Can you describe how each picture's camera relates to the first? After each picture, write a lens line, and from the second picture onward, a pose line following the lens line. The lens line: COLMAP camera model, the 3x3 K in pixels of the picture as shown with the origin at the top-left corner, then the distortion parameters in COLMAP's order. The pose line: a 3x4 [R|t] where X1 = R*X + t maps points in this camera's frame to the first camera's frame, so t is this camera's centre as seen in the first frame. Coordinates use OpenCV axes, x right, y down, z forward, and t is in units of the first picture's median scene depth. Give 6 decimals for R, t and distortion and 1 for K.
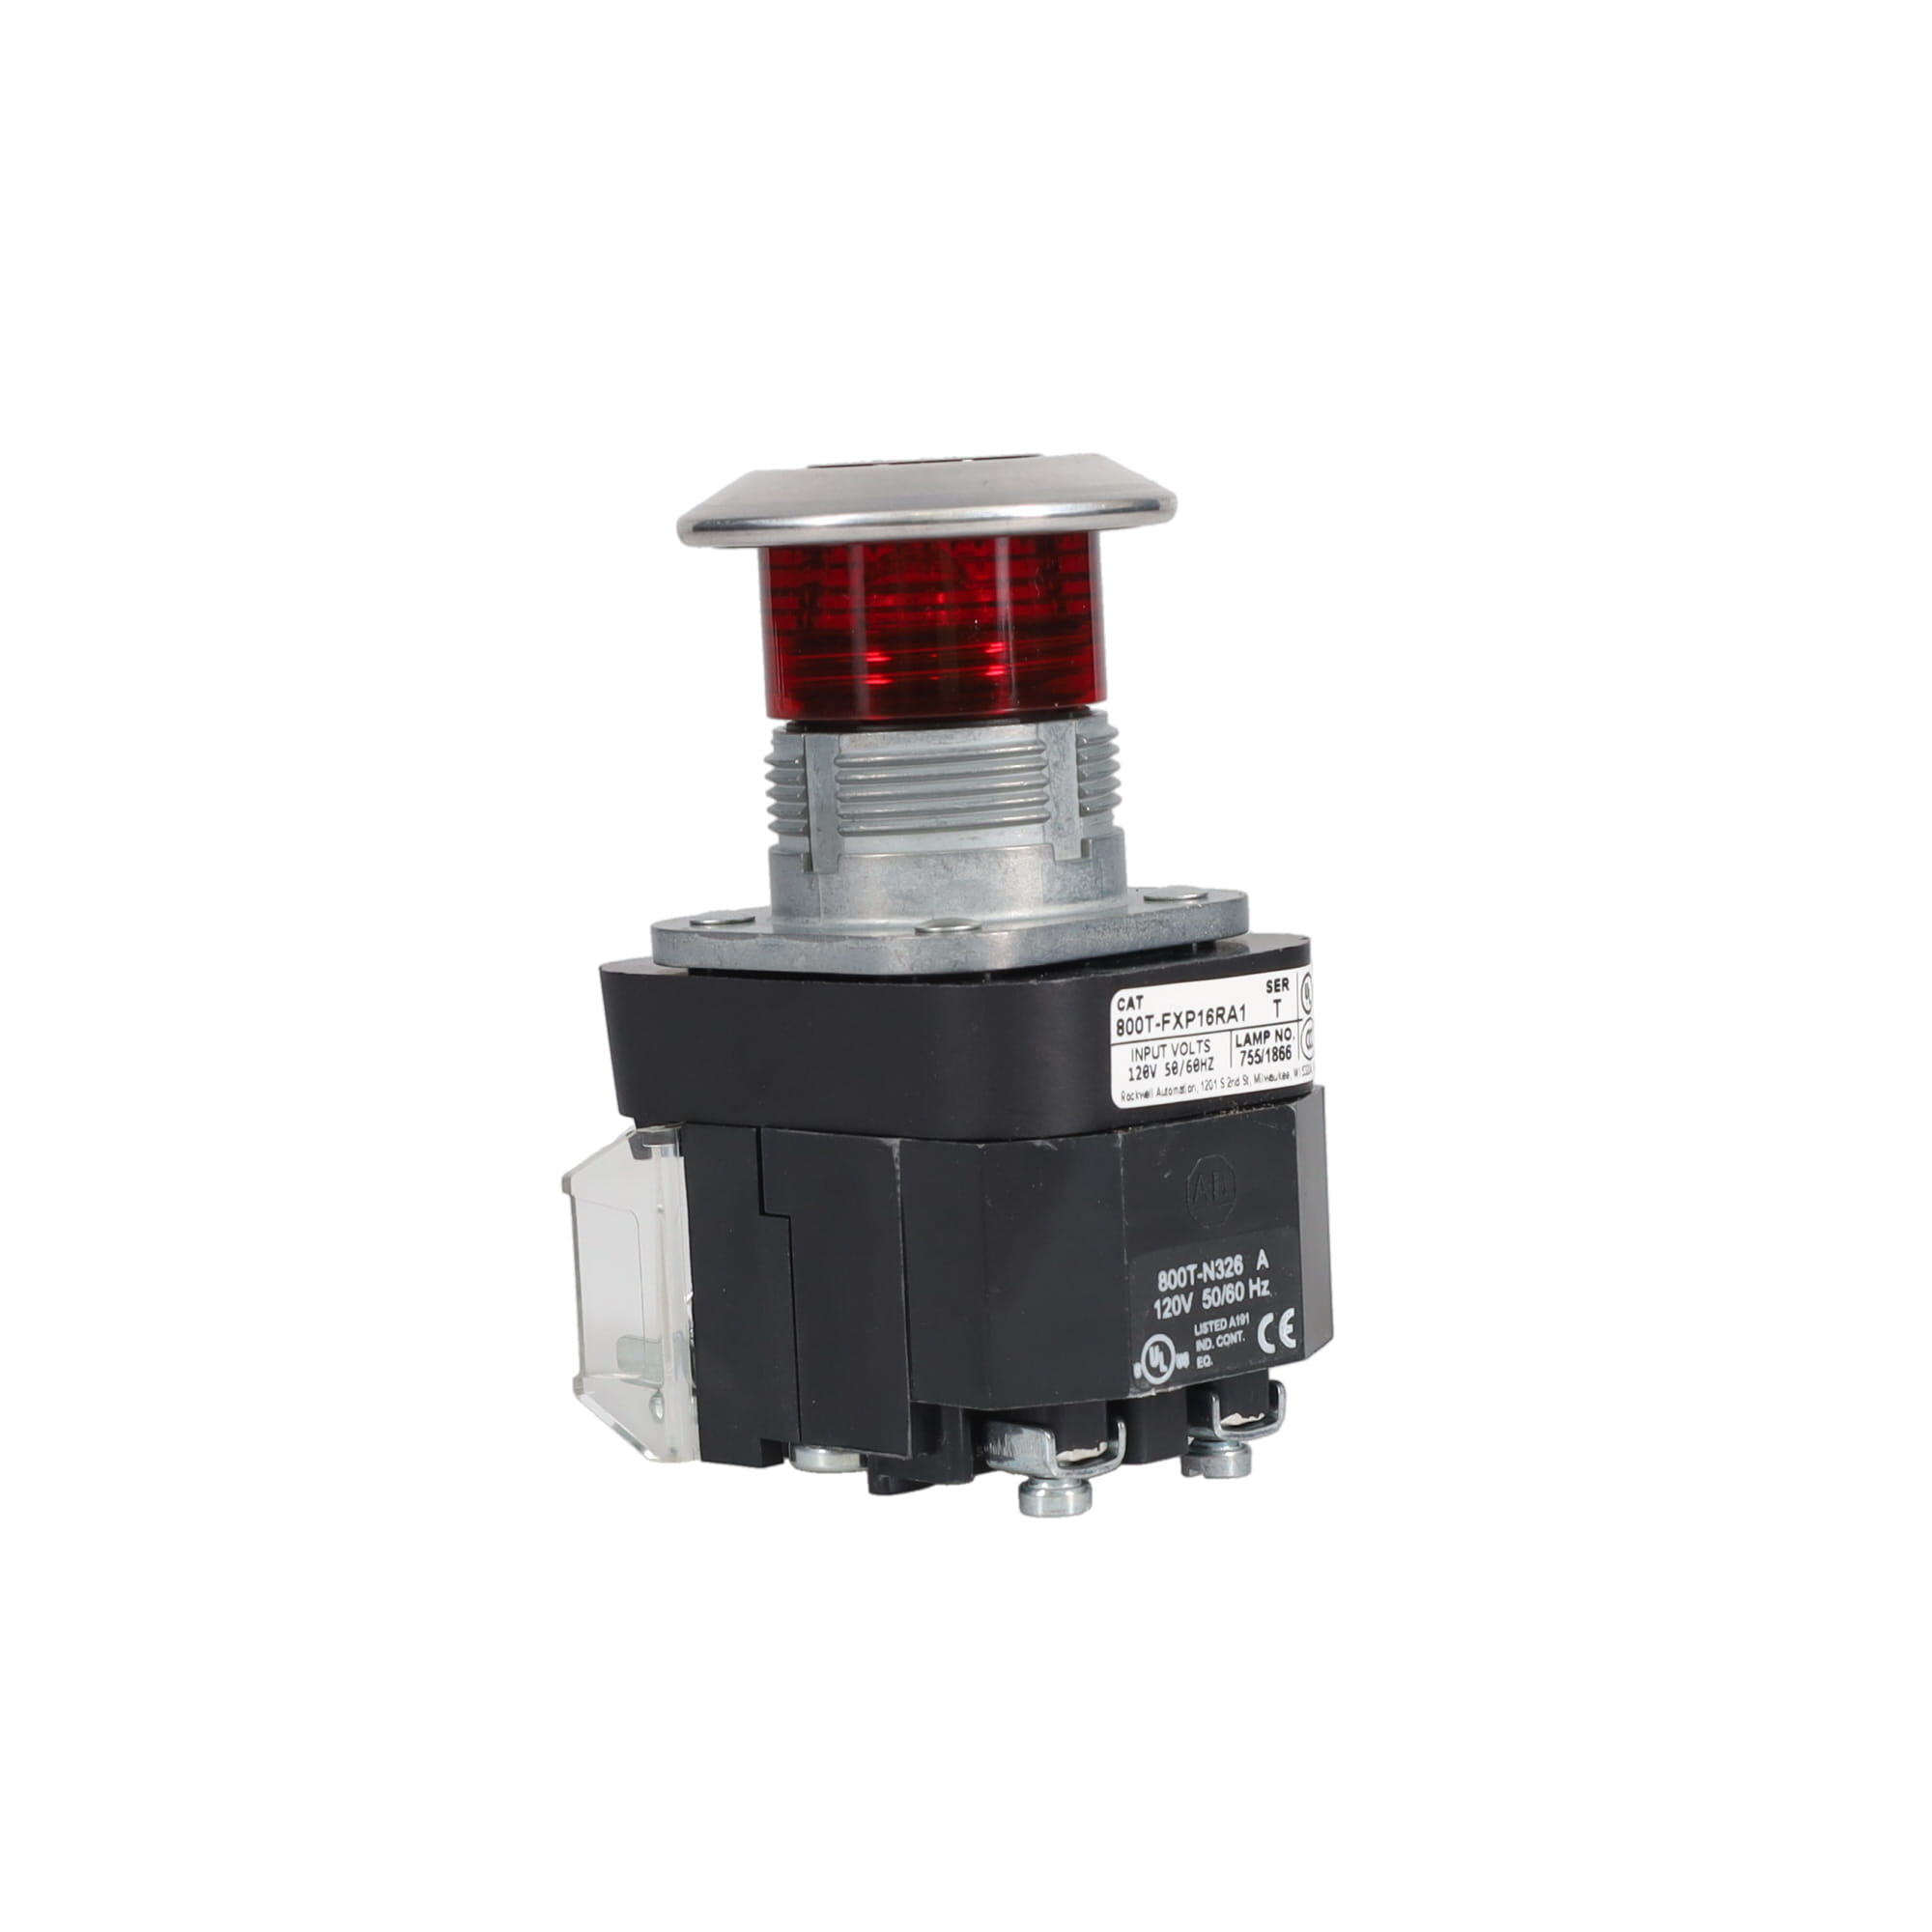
lens RADIAL K [[5379.3, 0, 966.0], [0, 5379.3, 966.0], [0, 0, 1]] dist [1.835392, 0.520710]
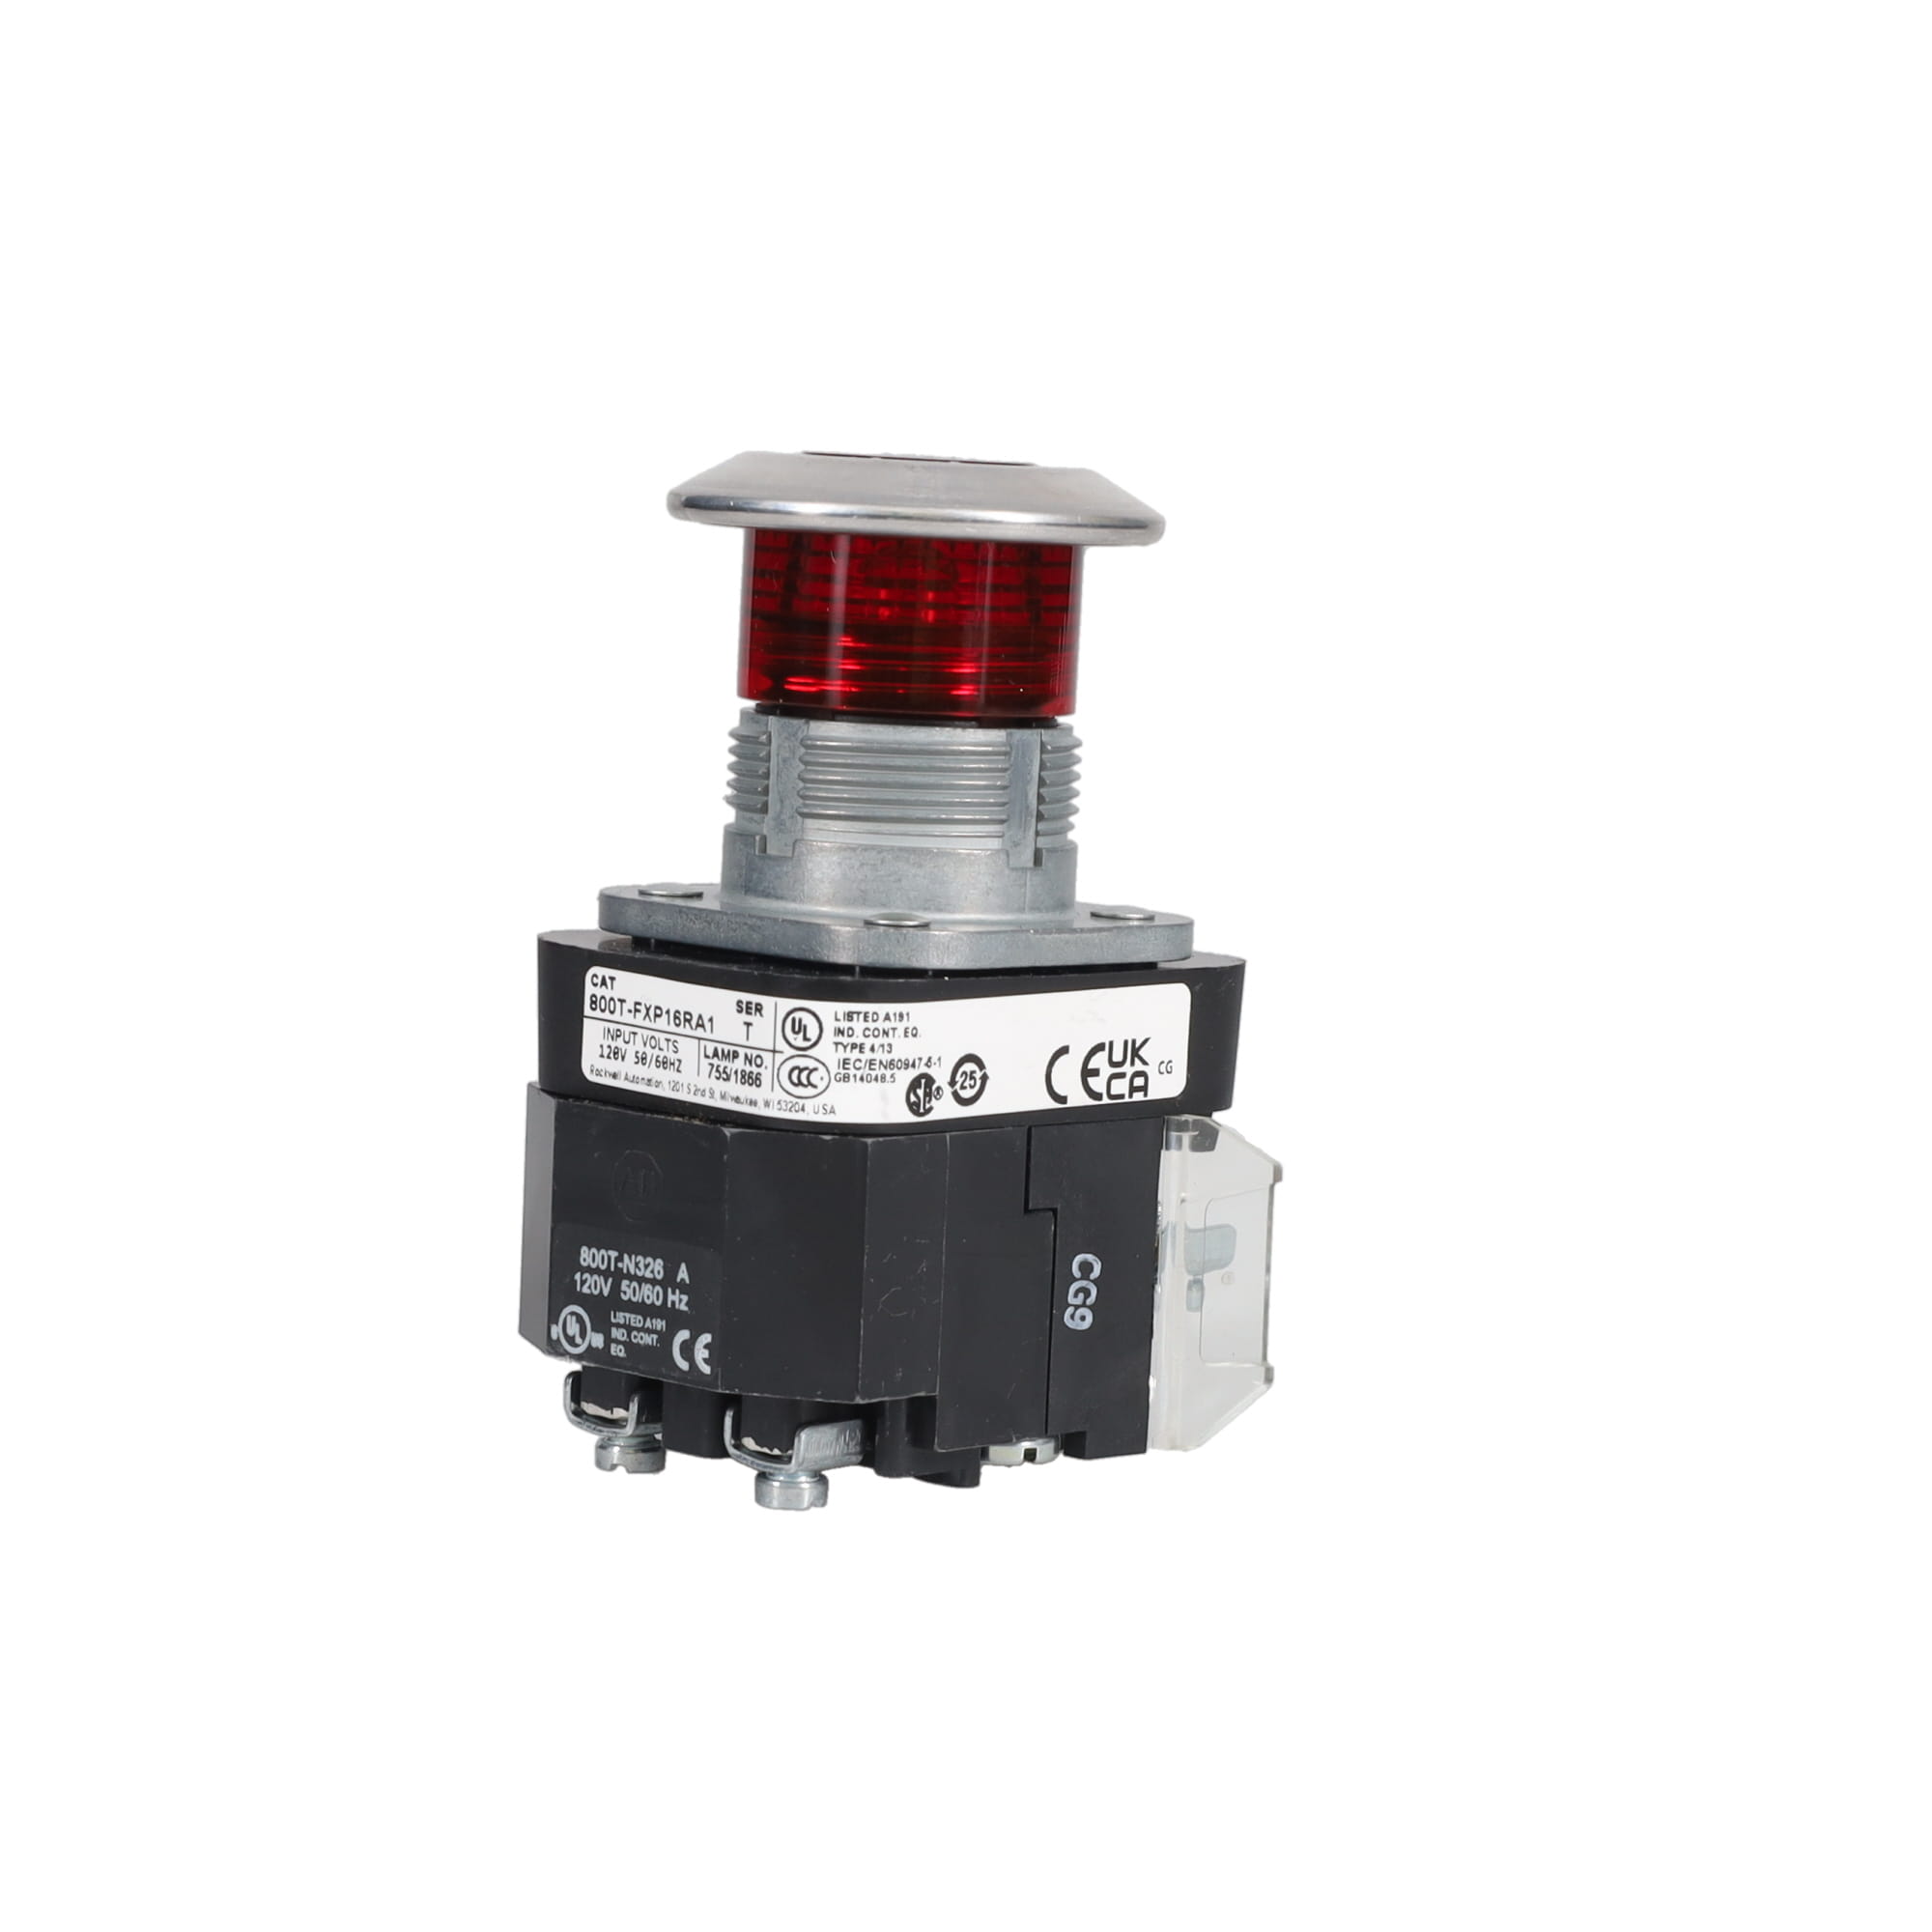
lens RADIAL K [[5379.3, 0, 966.0], [0, 5379.3, 966.0], [0, 0, 1]] dist [1.835392, 0.520710]
pose [[0.004958, 0.142493, -0.989783, 1.029594], [-0.139828, 0.980170, 0.140409, -0.147338], [0.990163, 0.137704, 0.024784, 1.023561]]
